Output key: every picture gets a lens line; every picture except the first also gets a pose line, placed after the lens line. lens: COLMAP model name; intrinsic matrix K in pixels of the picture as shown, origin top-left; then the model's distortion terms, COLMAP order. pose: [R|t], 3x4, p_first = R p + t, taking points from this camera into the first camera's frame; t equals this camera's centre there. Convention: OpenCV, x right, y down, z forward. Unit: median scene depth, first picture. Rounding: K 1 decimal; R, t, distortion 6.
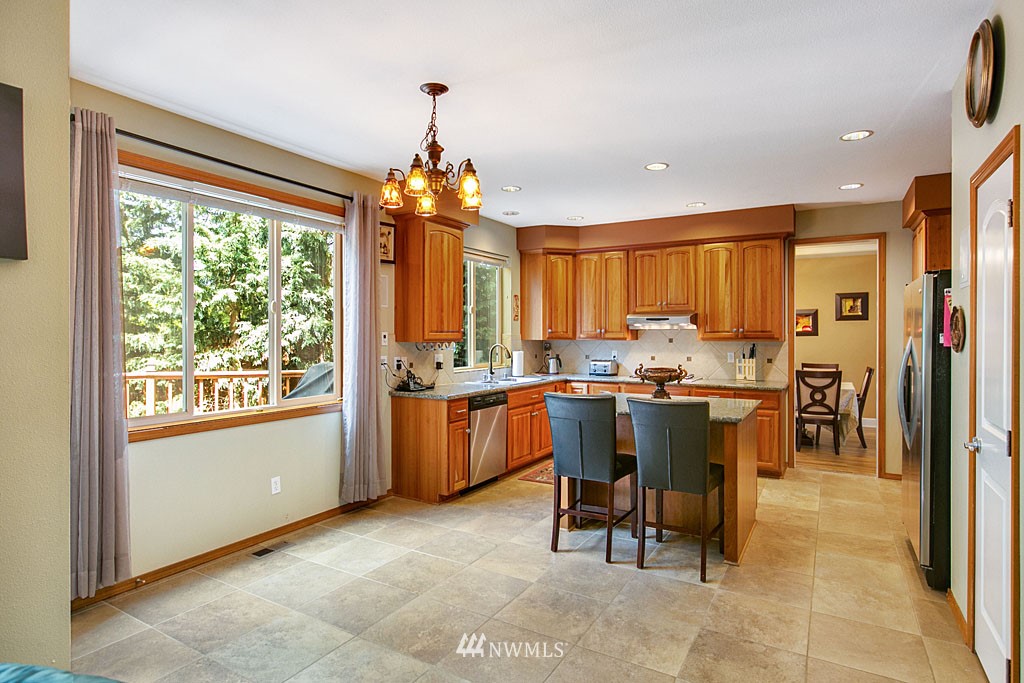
lens RADIAL K [[532.5, 0, 505.3], [0, 532.5, 331.6], [0, 0, 1]] dist [-0.016847, 0.006388]
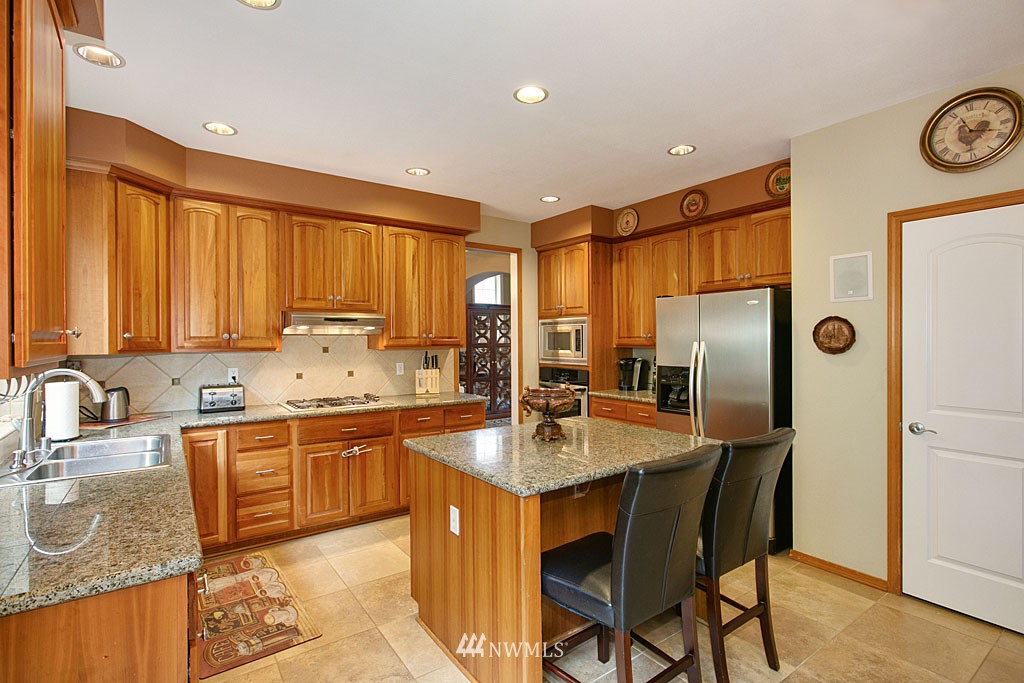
lens RADIAL K [[489.1, 0, 511.3], [0, 489.1, 343.1], [0, 0, 1]] dist [-0.000145, 0.001018]
pose [[0.405370, -0.010332, 0.914094, -0.218144], [0.000386, 0.999938, 0.011130, 0.000108], [-0.914153, -0.004159, 0.405349, 0.561499]]
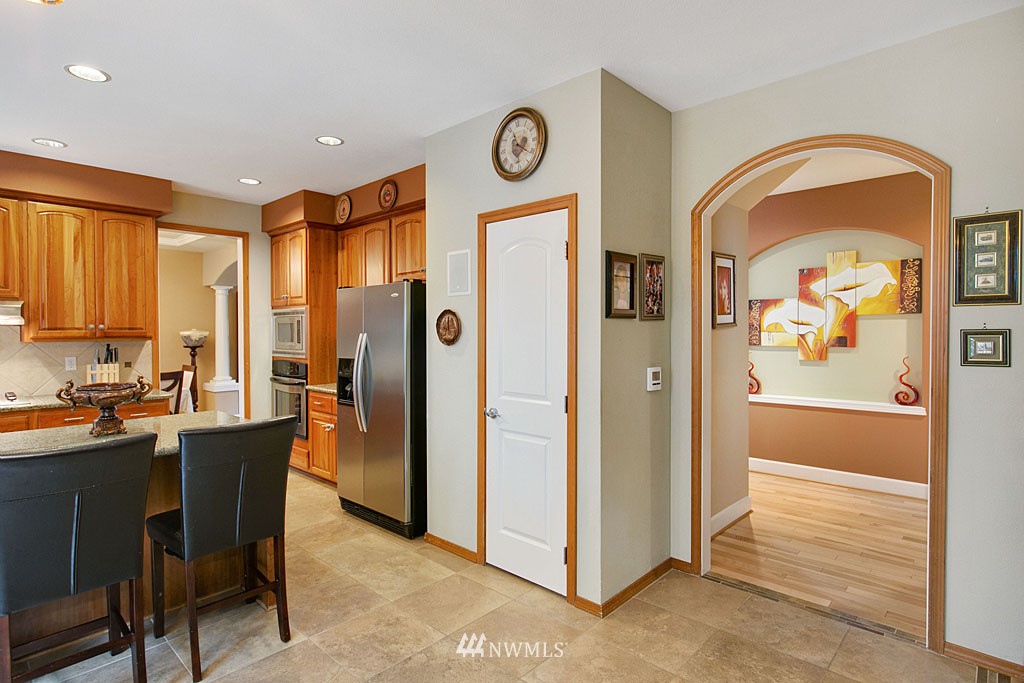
lens RADIAL K [[532.5, 0, 510.1], [0, 532.5, 339.3], [0, 0, 1]] dist [-0.016847, 0.006388]
pose [[0.208163, -0.018978, 0.977910, -0.174542], [-0.001777, 0.999803, 0.019782, -0.000788], [-0.978093, -0.005855, 0.208088, 0.266526]]
